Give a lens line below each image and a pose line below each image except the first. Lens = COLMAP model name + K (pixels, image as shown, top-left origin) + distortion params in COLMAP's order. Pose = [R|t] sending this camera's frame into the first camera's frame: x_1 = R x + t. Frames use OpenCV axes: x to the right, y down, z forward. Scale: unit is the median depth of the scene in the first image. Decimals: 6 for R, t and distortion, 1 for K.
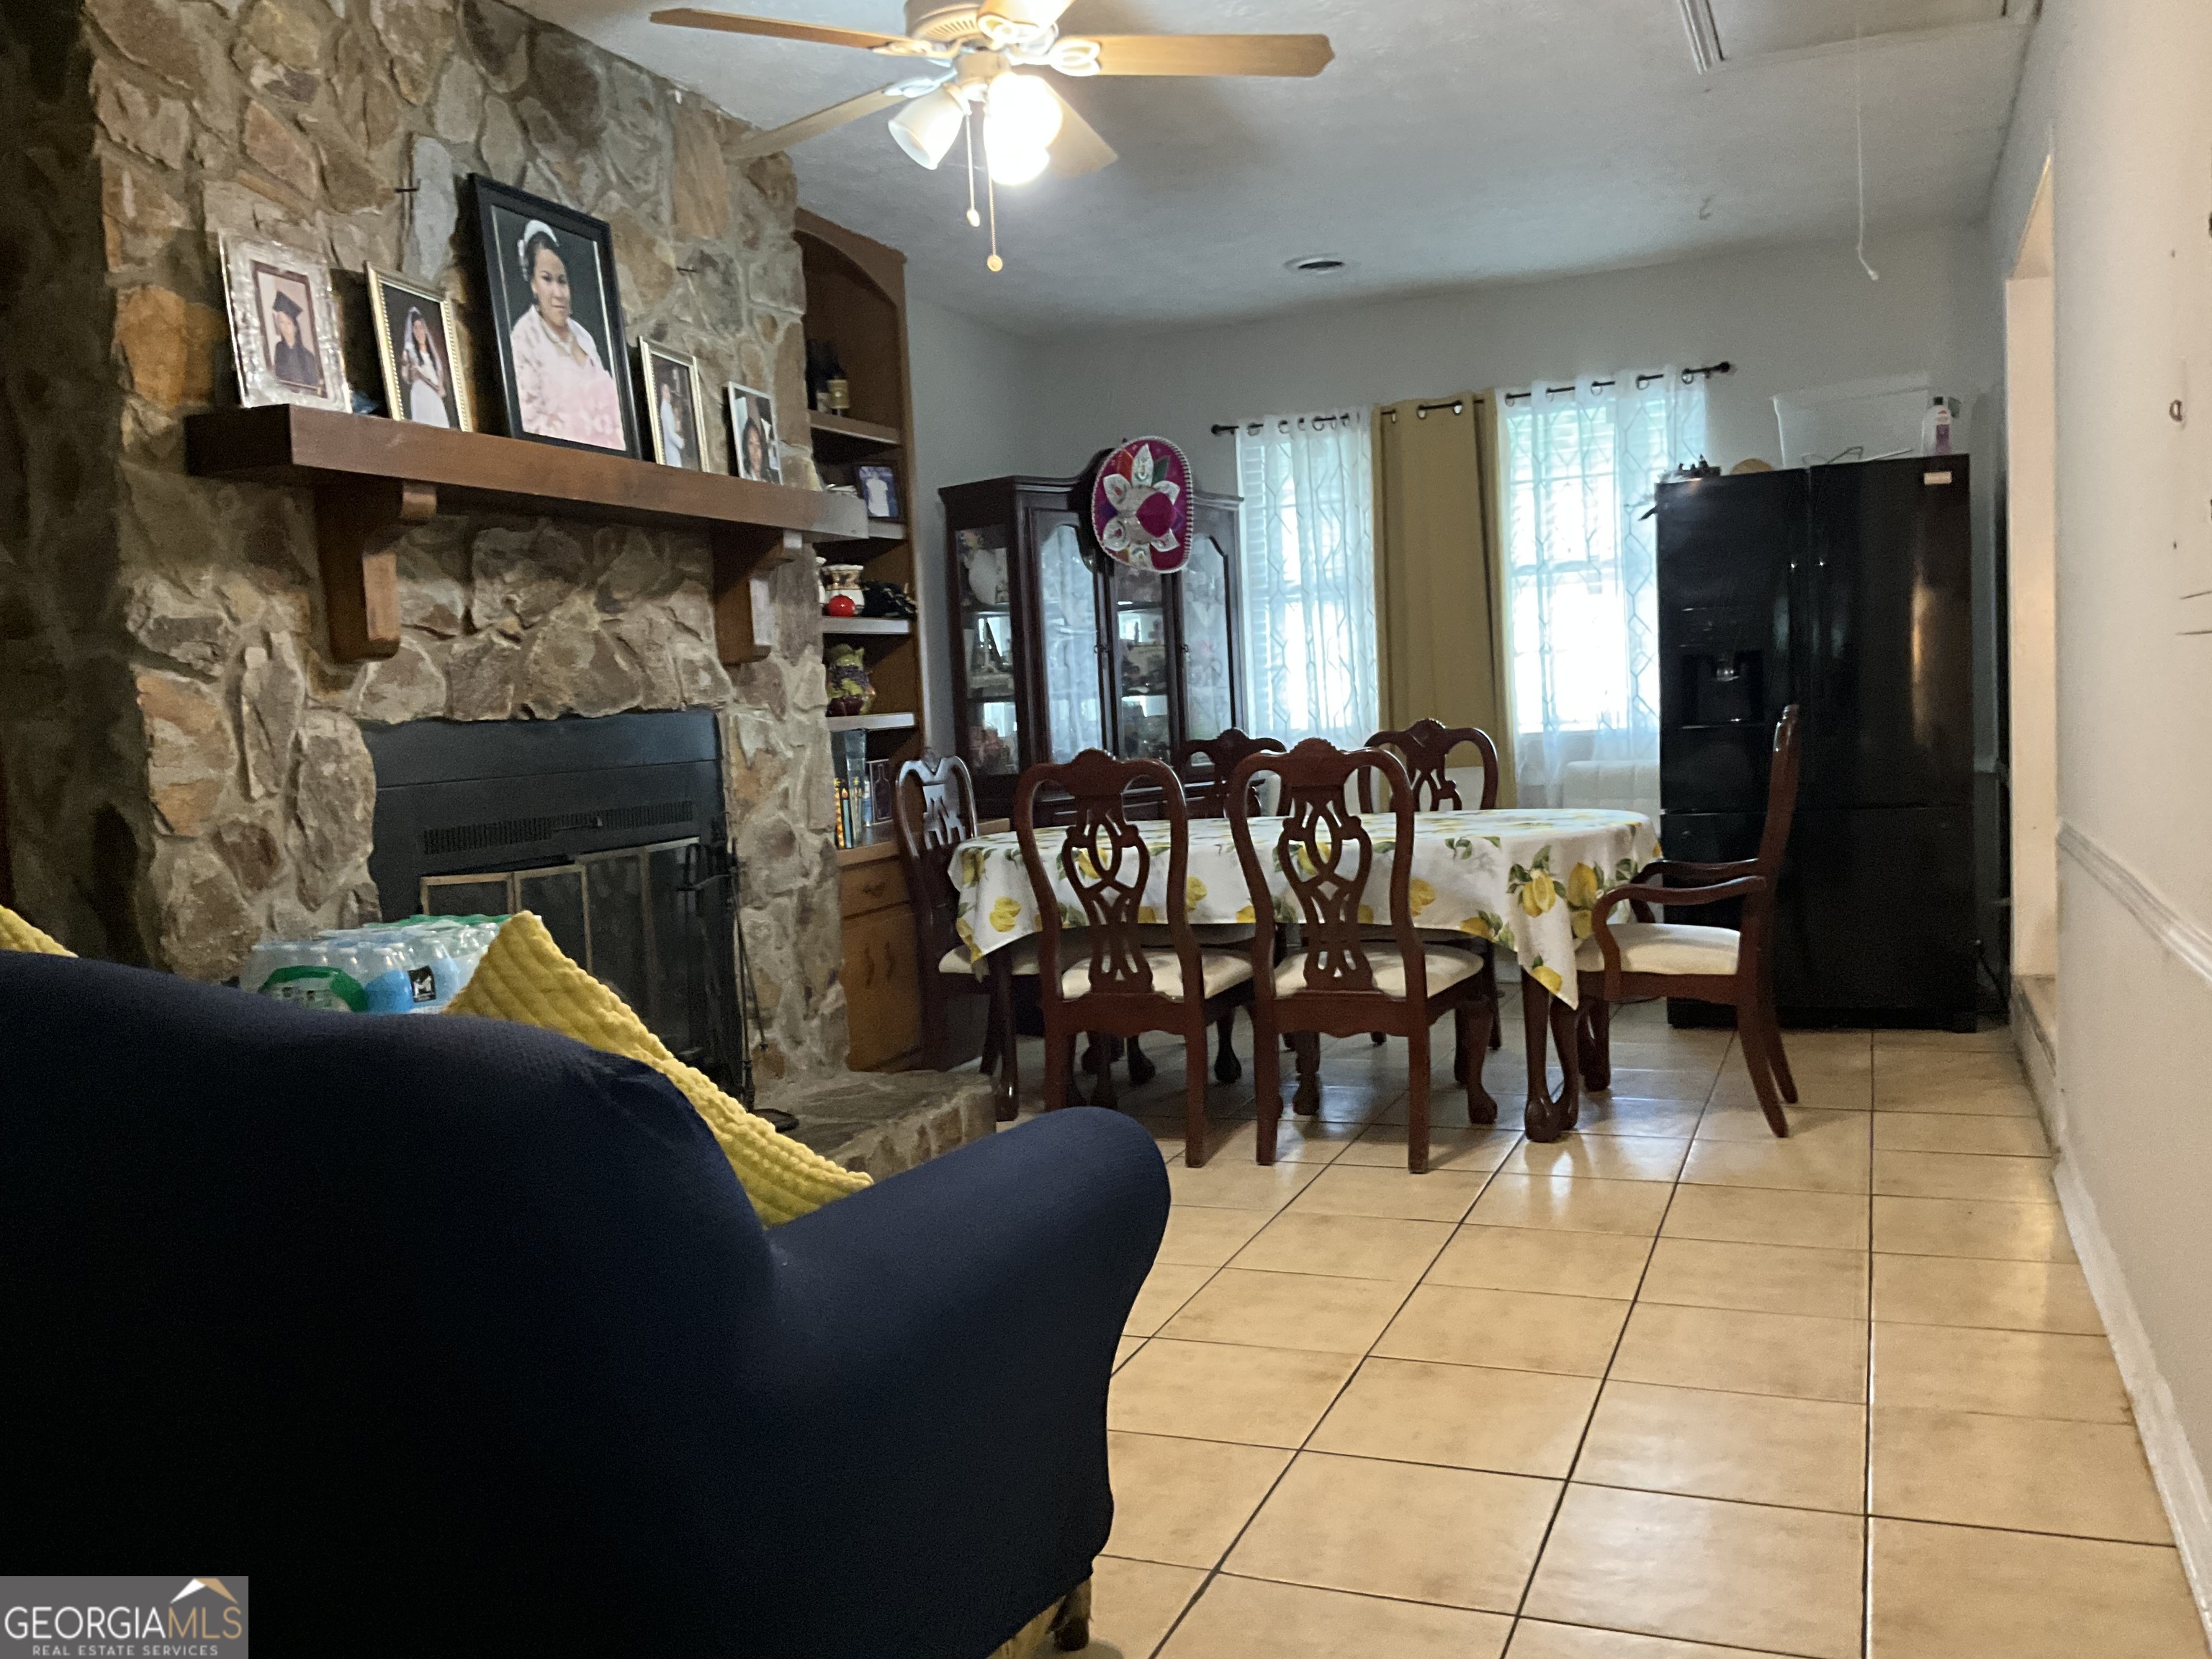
lens RADIAL K [[1814.5, 0, 1103.0], [0, 1814.5, 822.6], [0, 0, 1]] dist [0.100228, -0.204876]
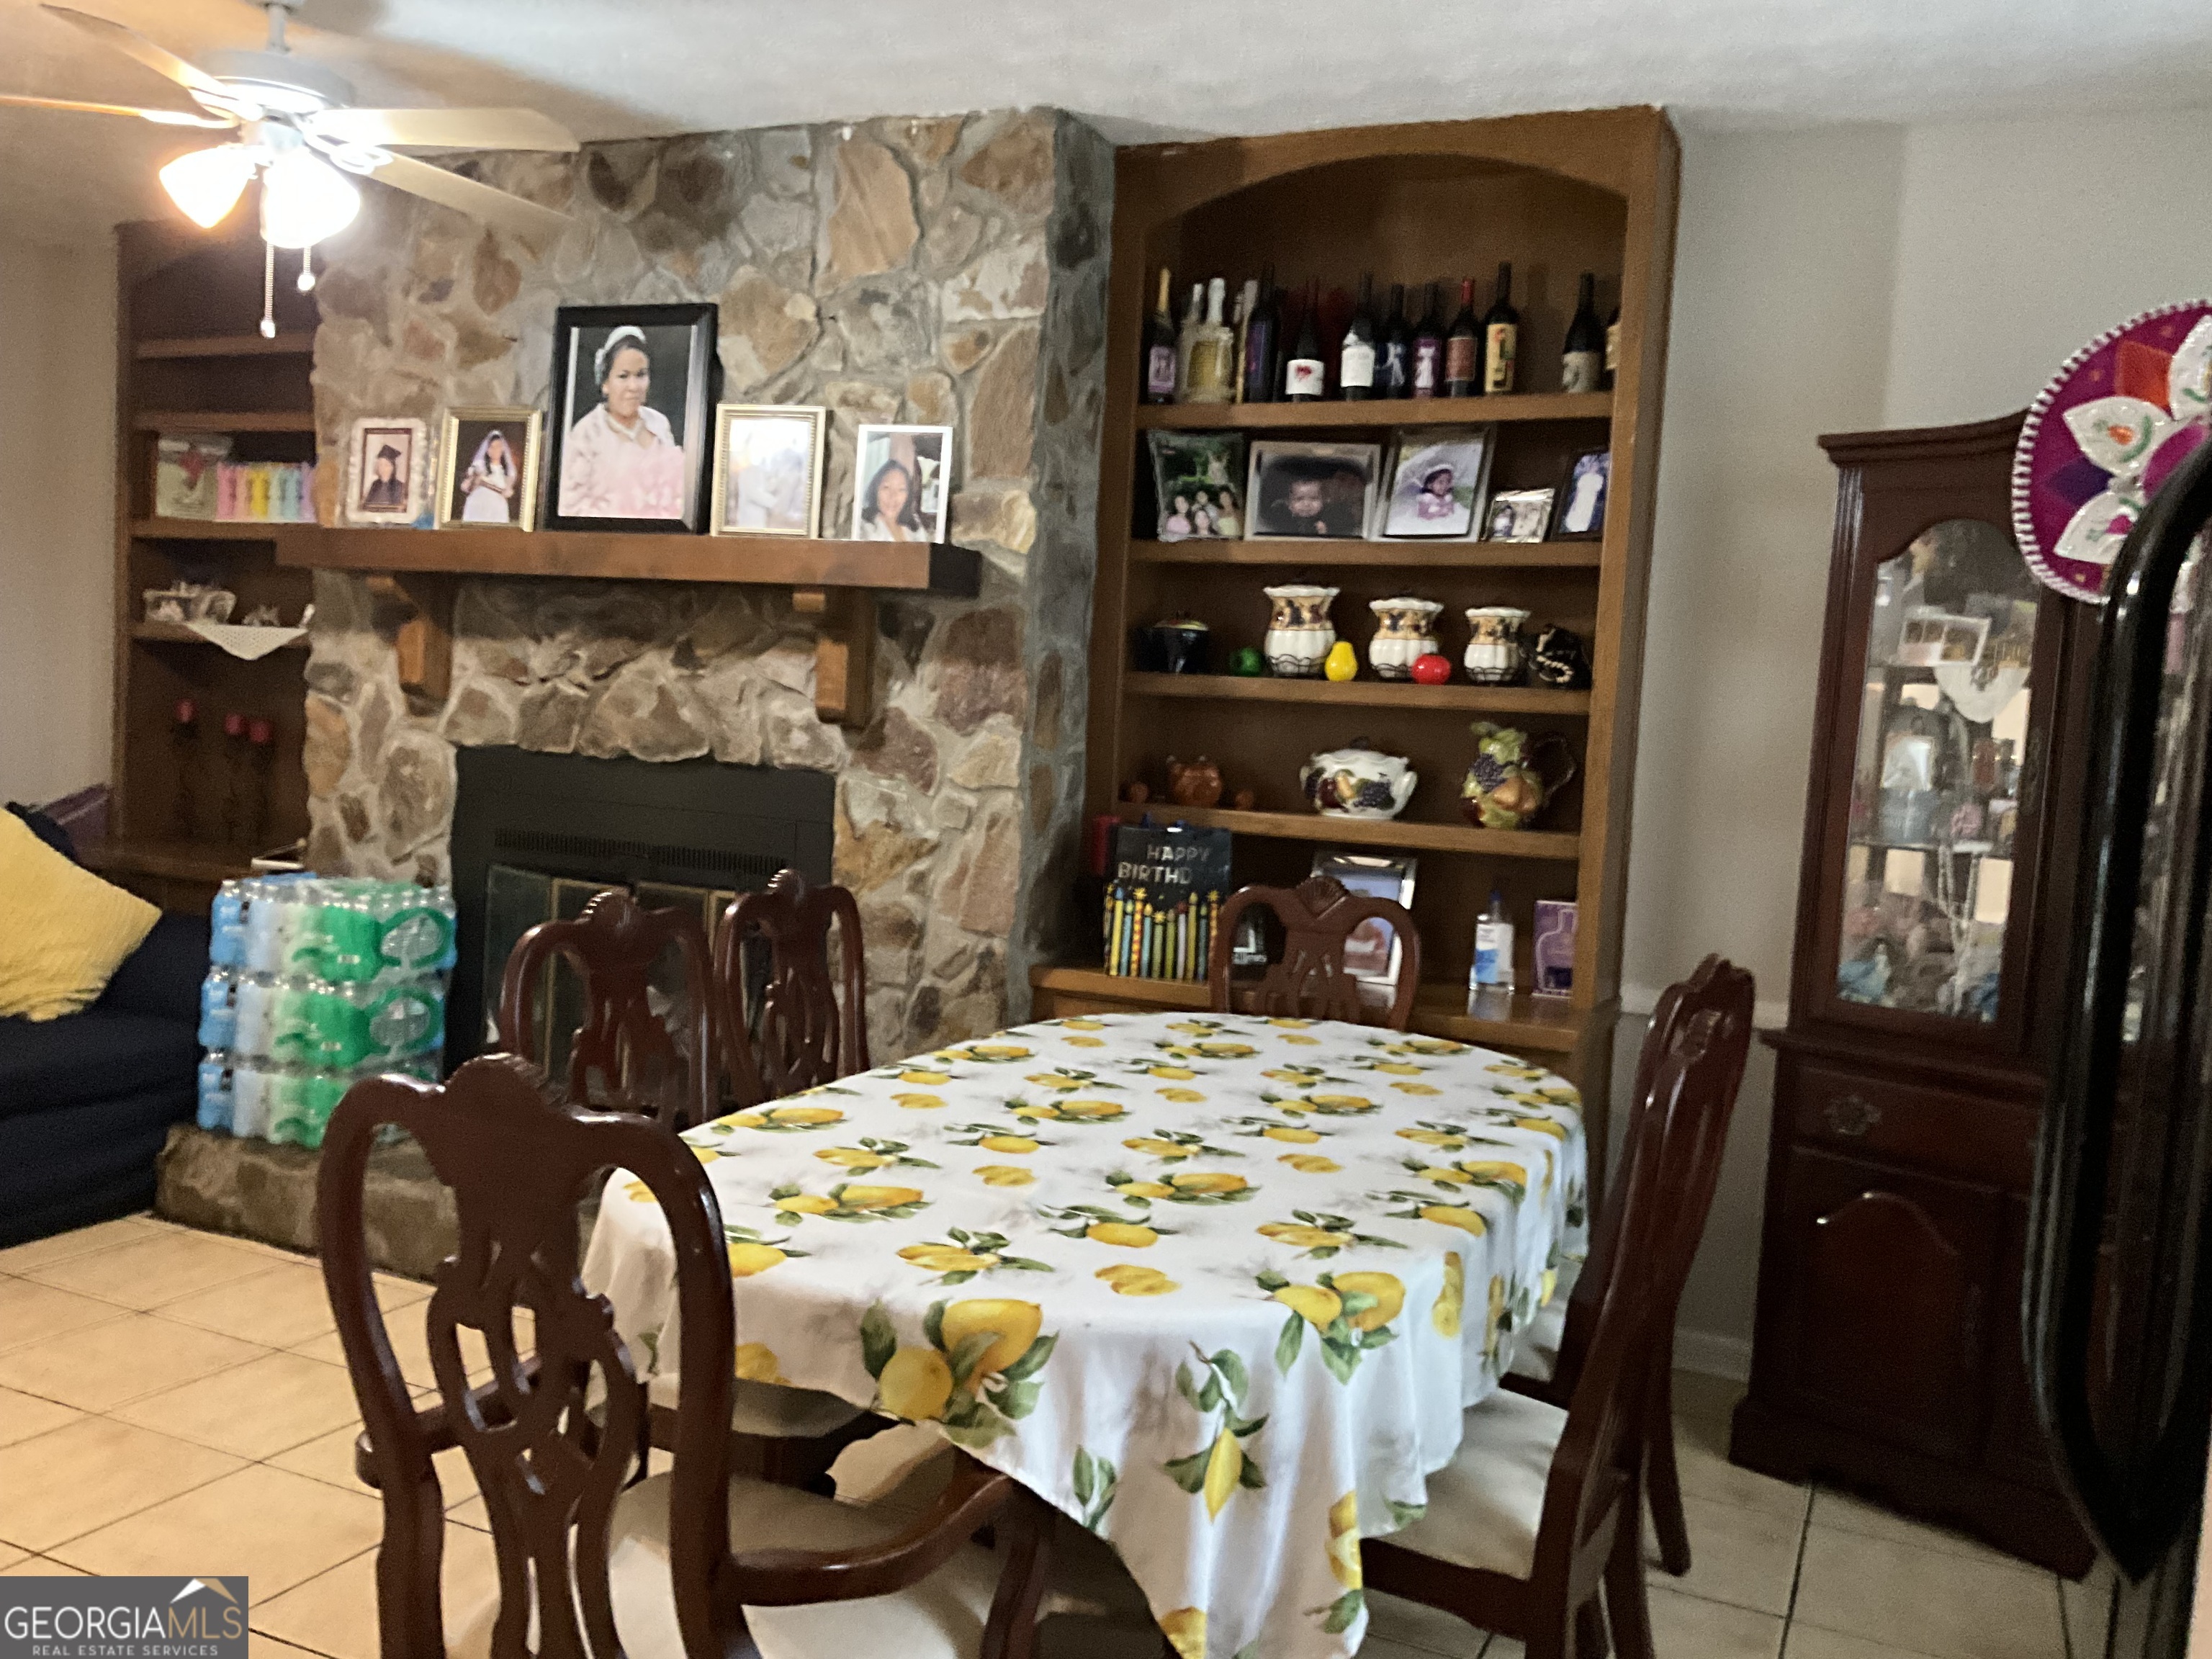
lens RADIAL K [[1814.5, 0, 1103.0], [0, 1814.5, 822.6], [0, 0, 1]] dist [0.100228, -0.204876]
pose [[-0.025429, 0.118115, -0.992674, 0.849100], [-0.119967, 0.985459, 0.120329, -0.193921], [0.992452, 0.122148, -0.010889, 1.332383]]
